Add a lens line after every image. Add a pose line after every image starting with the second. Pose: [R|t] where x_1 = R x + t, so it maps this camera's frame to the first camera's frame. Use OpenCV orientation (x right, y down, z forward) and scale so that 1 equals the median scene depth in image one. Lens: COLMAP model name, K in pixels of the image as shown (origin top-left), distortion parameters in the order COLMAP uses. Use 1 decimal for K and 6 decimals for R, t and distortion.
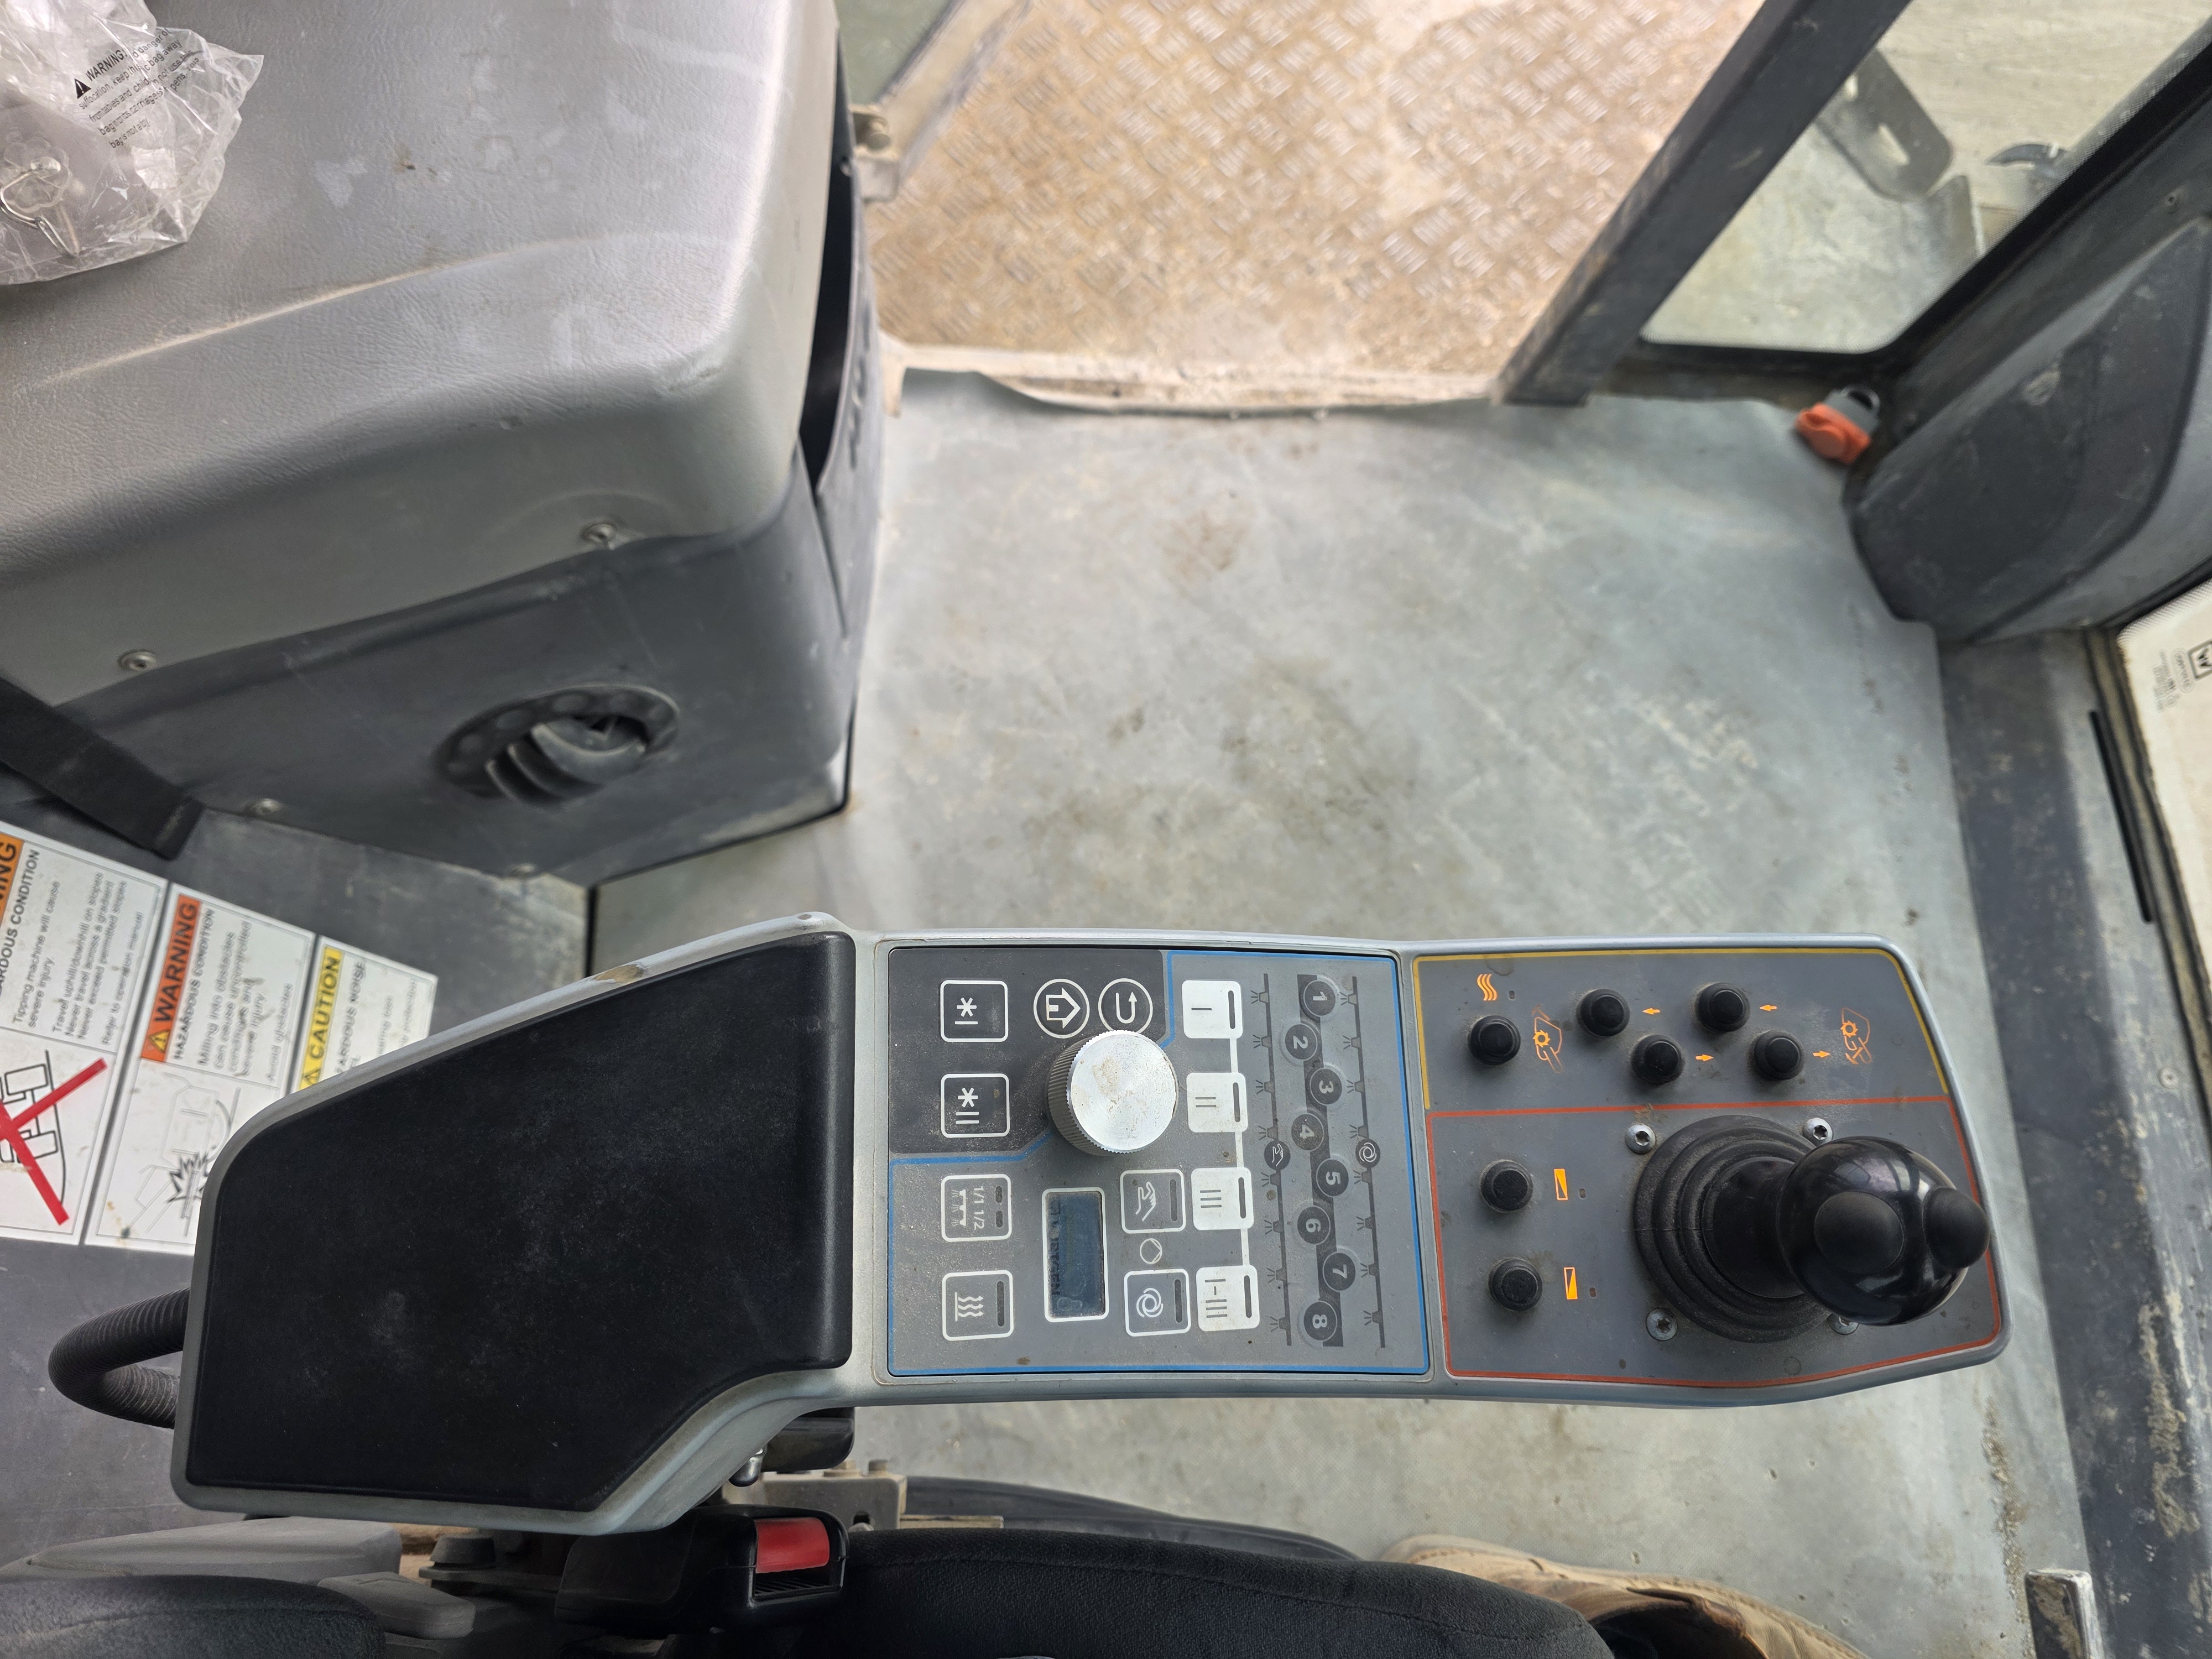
lens RADIAL K [[1542.3, 0, 1106.0], [0, 1542.3, 829.5], [0, 0, 1]] dist [0.062245, -0.075802]
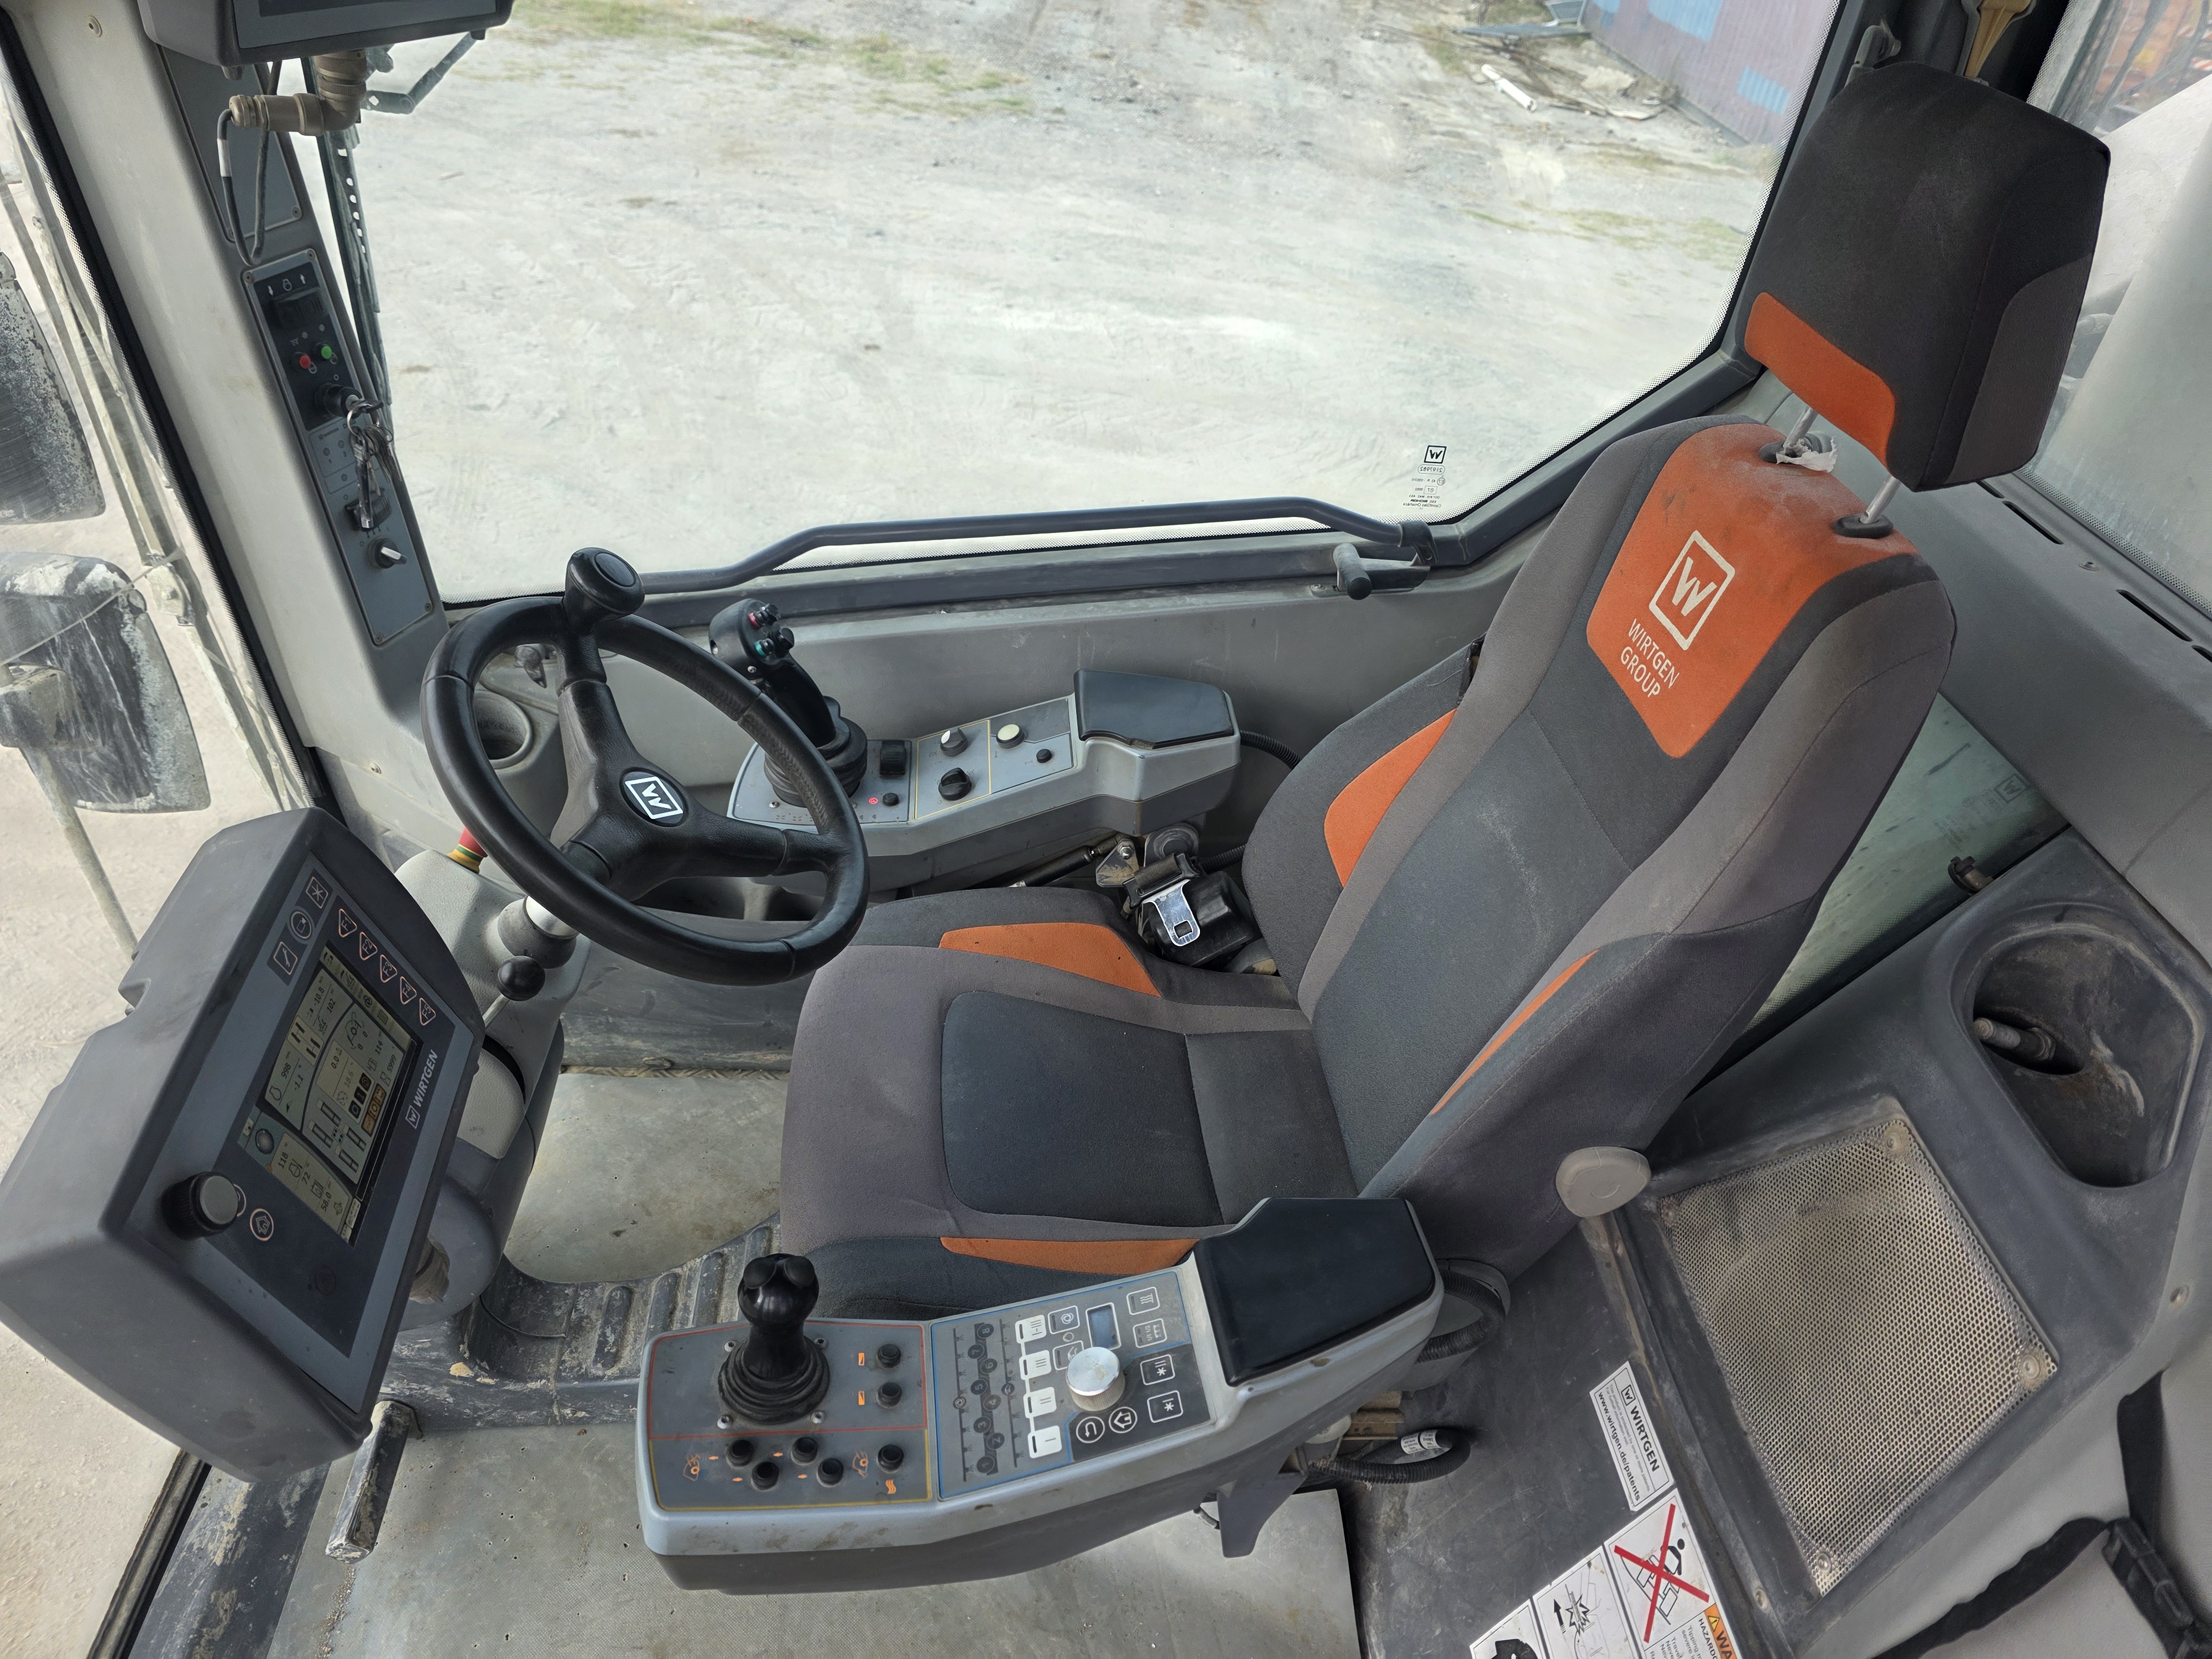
lens RADIAL K [[1542.3, 0, 1106.0], [0, 1542.3, 829.5], [0, 0, 1]] dist [0.062245, -0.075802]
pose [[-0.981601, -0.071902, -0.176888, 0.392019], [-0.145987, -0.314500, 0.937965, -1.484042], [-0.123073, 0.946530, 0.298217, -0.342489]]
